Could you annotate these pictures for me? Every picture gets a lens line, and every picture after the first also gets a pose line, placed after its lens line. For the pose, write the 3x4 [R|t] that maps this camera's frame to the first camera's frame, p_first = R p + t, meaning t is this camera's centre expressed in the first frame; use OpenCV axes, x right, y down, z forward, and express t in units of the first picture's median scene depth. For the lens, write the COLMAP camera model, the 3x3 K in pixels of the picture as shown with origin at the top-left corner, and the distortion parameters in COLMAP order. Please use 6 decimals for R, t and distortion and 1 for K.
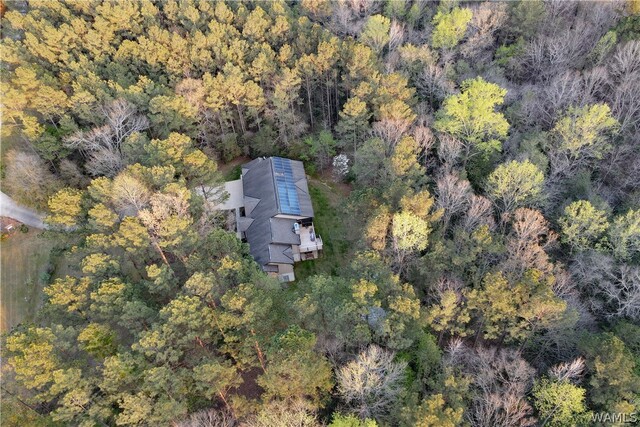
lens RADIAL K [[450.7, 0, 313.9], [0, 450.7, 225.6], [0, 0, 1]] dist [0.015256, 0.003943]
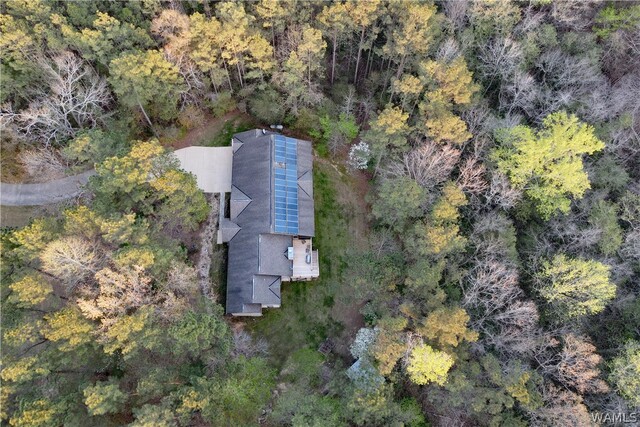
lens RADIAL K [[450.7, 0, 312.6], [0, 450.7, 196.4], [0, 0, 1]] dist [0.015256, 0.003943]
pose [[0.987562, 0.152185, 0.039503, -0.044100], [-0.156643, 0.930669, 0.330633, -0.344437], [0.013554, -0.332709, 0.942932, 0.253290]]
